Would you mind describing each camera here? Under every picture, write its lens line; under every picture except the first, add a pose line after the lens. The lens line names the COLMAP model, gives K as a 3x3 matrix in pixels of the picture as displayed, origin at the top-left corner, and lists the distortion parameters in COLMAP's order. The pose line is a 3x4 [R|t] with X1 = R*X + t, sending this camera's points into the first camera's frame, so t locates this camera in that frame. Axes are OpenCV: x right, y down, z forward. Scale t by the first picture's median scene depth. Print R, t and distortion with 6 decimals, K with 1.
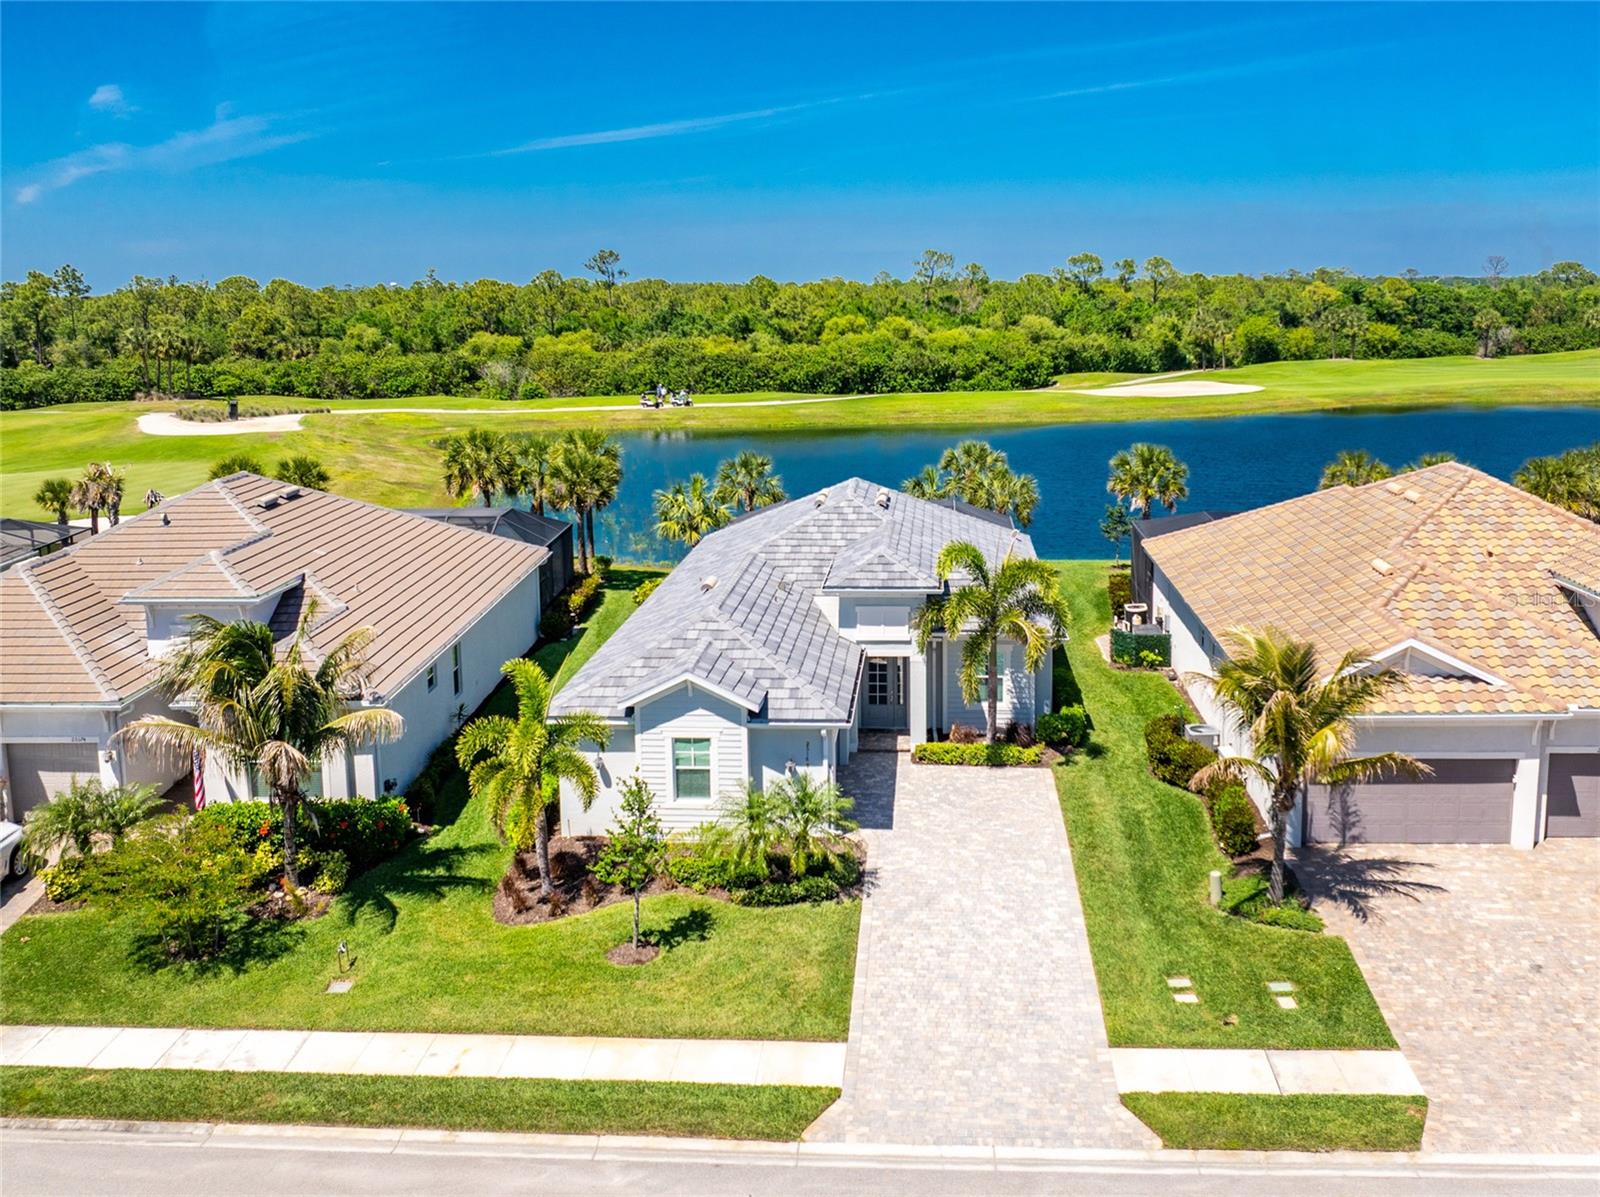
lens RADIAL K [[1483.2, 0, 830.8], [0, 1483.2, 512.9], [0, 0, 1]] dist [-0.012904, -0.067603]
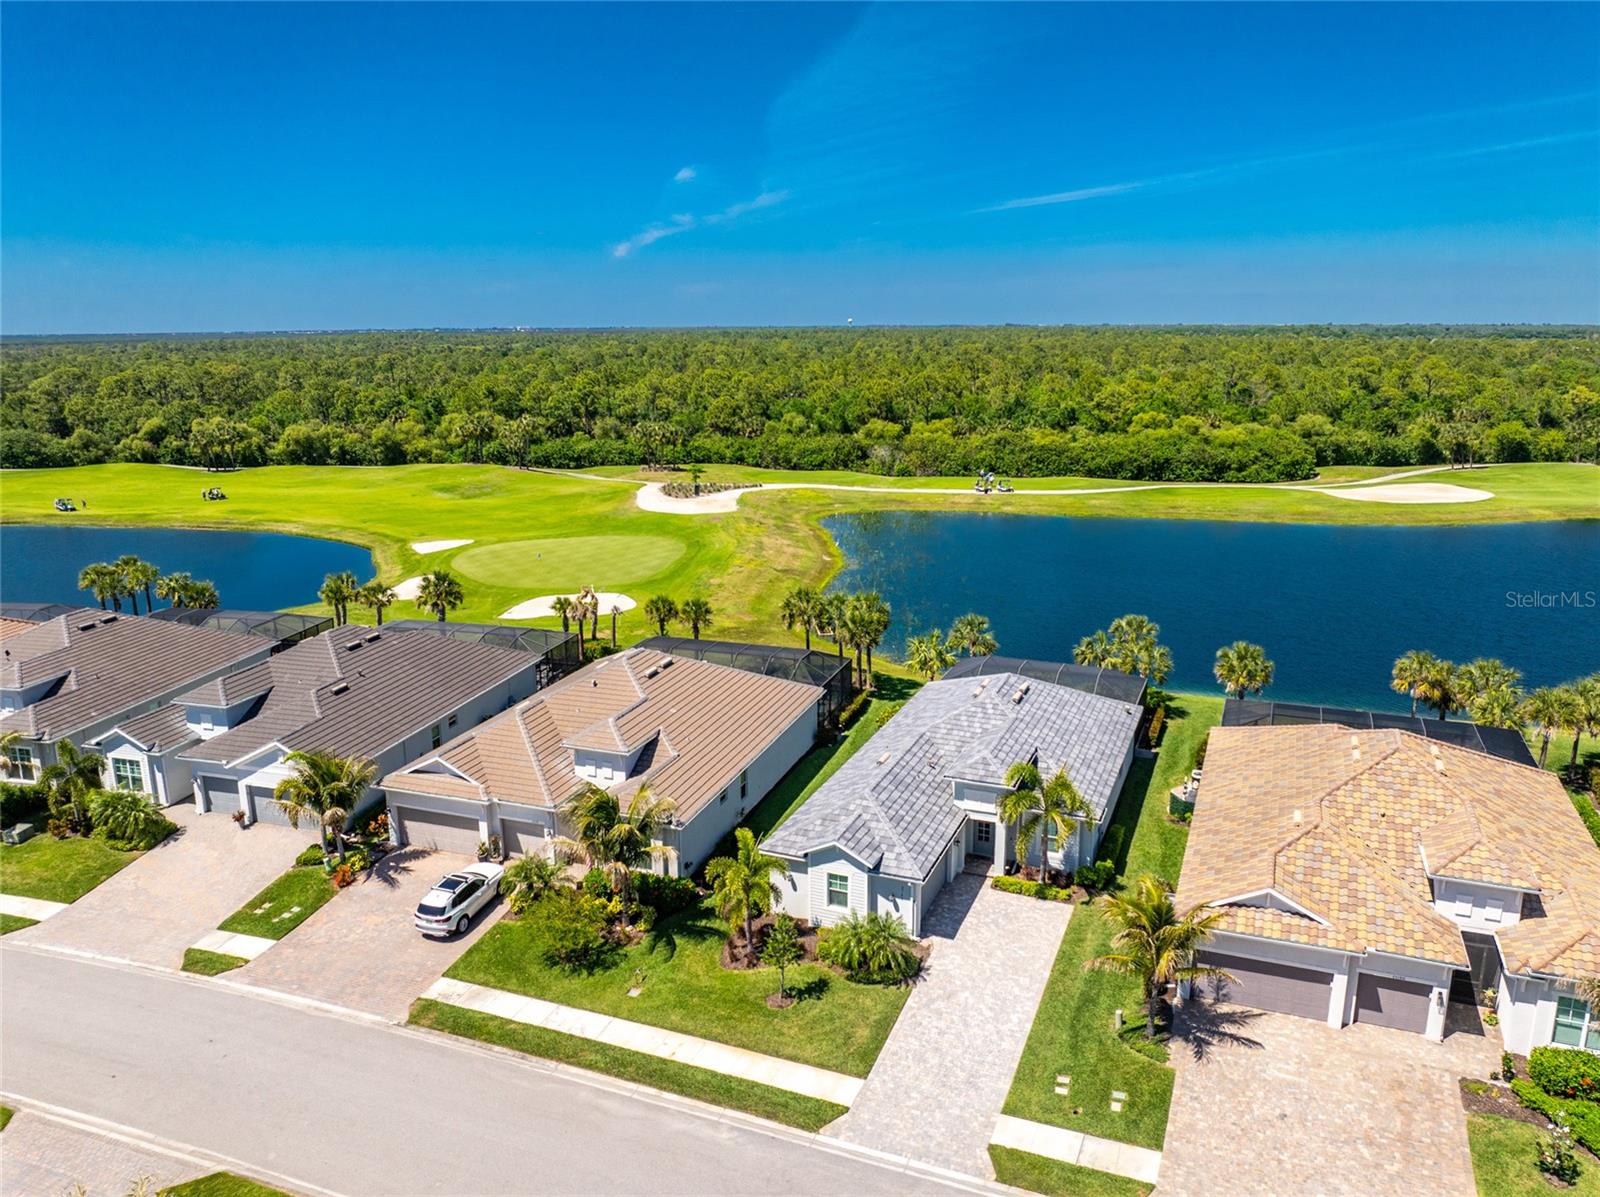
lens RADIAL K [[1140.7, 0, 796.1], [0, 1140.7, 596.7], [0, 0, 1]] dist [-0.015316, -0.055607]
pose [[0.945809, 0.079038, -0.314957, 0.270412], [-0.051962, 0.994265, 0.093470, -0.313406], [0.320538, -0.072039, 0.944492, -0.289426]]
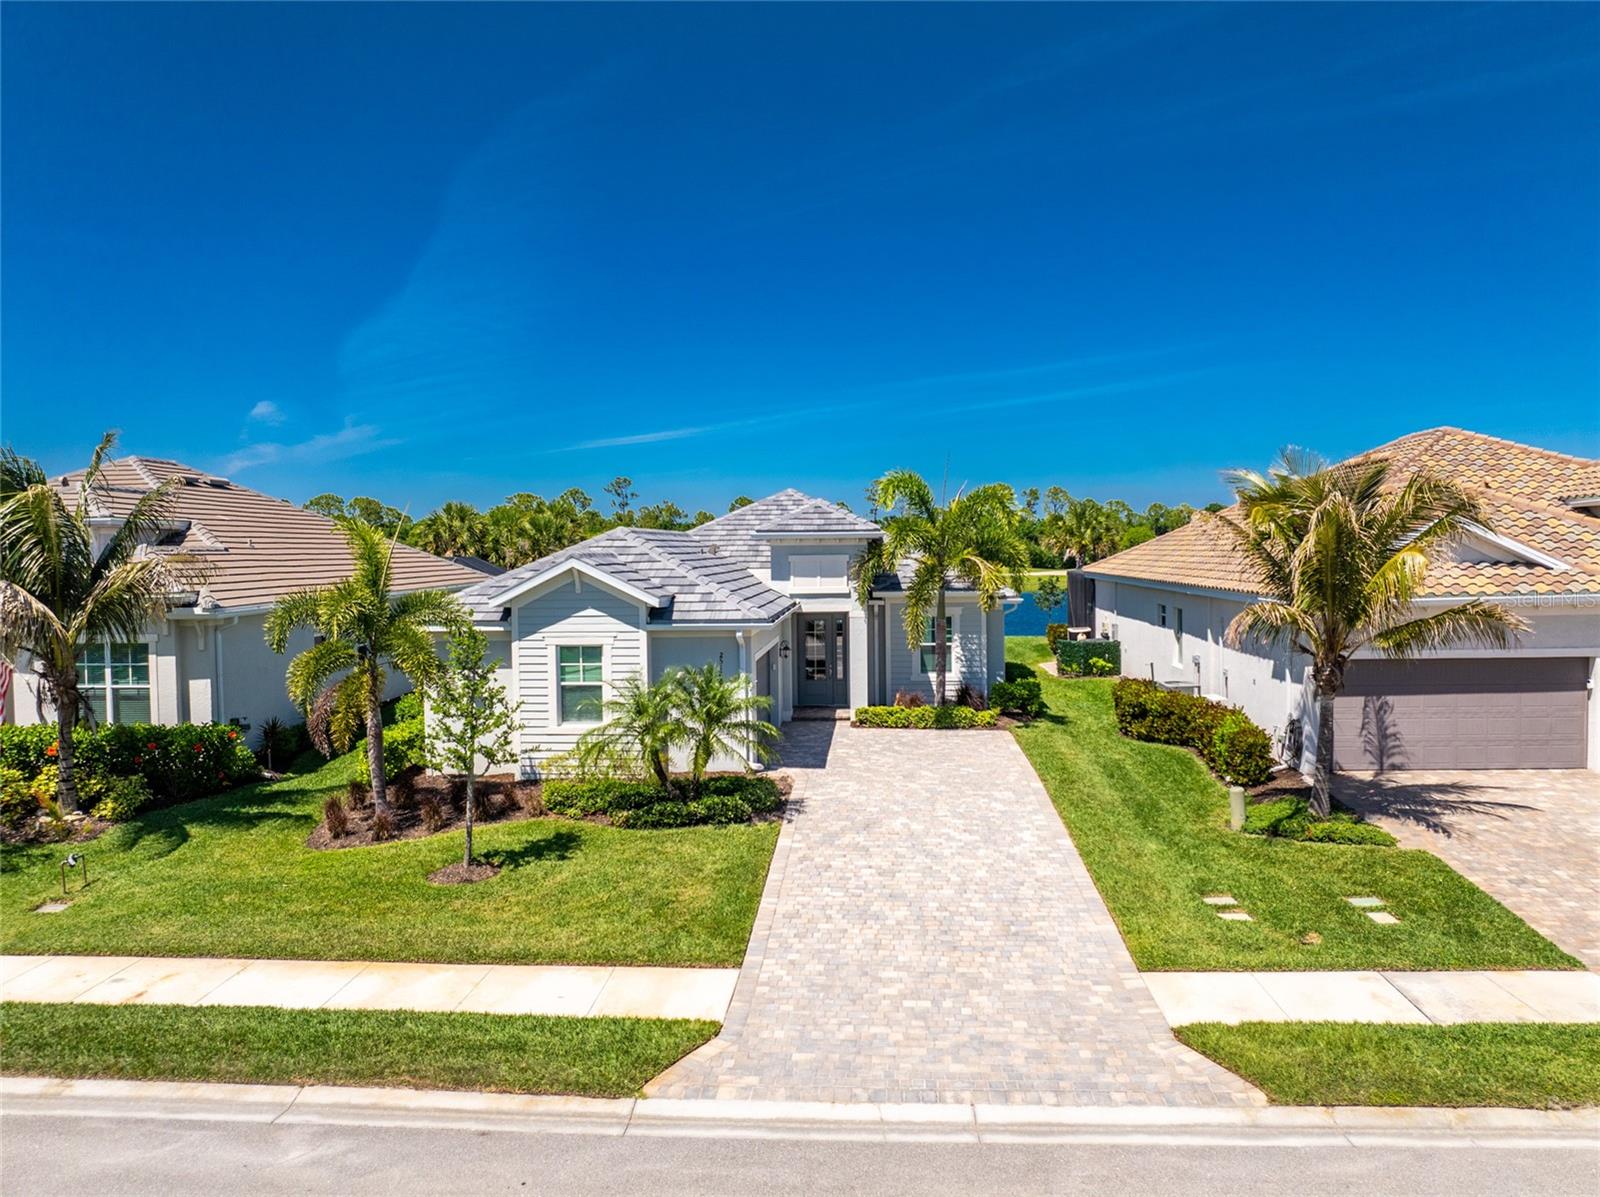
lens RADIAL K [[1128.3, 0, 799.0], [0, 1128.3, 587.9], [0, 0, 1]] dist [-0.041050, 0.009113]
pose [[0.999990, -0.000697, -0.004484, 0.031817], [0.000171, 0.993212, -0.116315, 0.198959], [0.004535, 0.116314, 0.993202, 0.386599]]
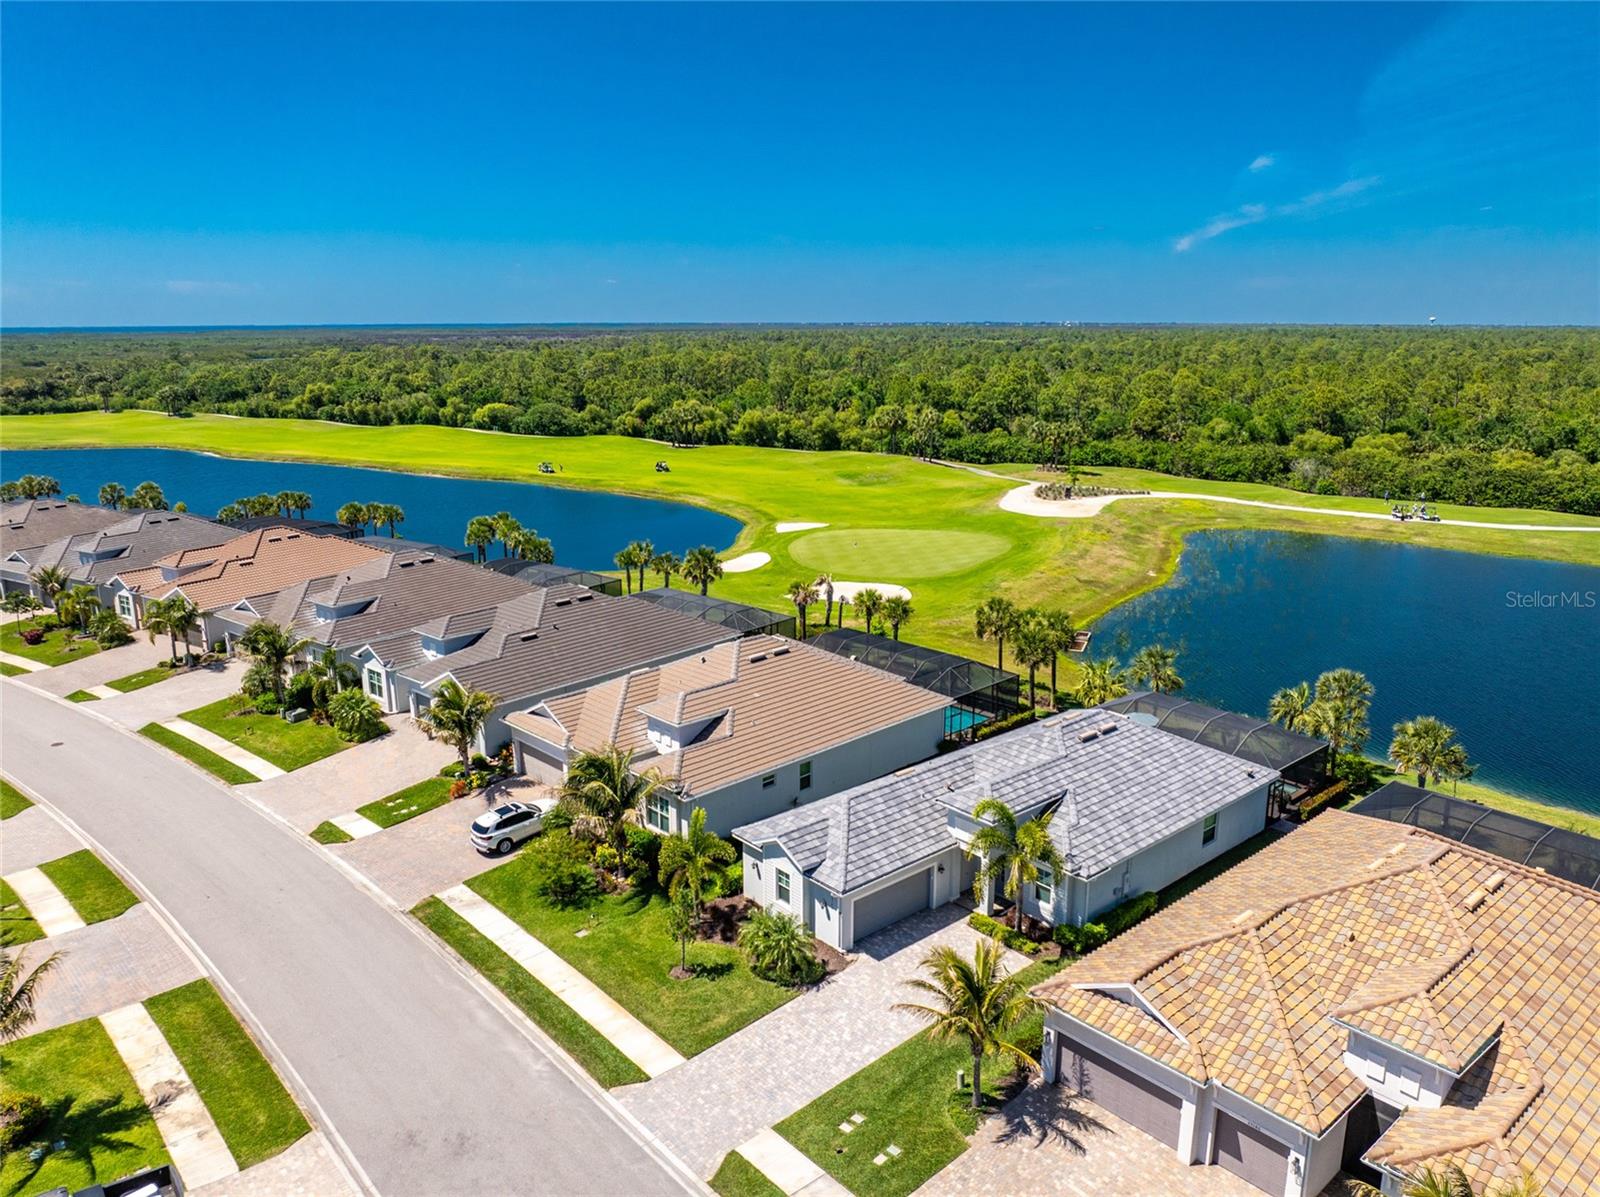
lens RADIAL K [[1128.6, 0, 794.5], [0, 1128.6, 597.0], [0, 0, 1]] dist [-0.009448, -0.066304]
pose [[0.701240, 0.176085, -0.690837, 0.837870], [-0.111395, 0.984179, 0.137782, -0.382646], [0.704169, -0.019662, 0.709761, 0.035727]]
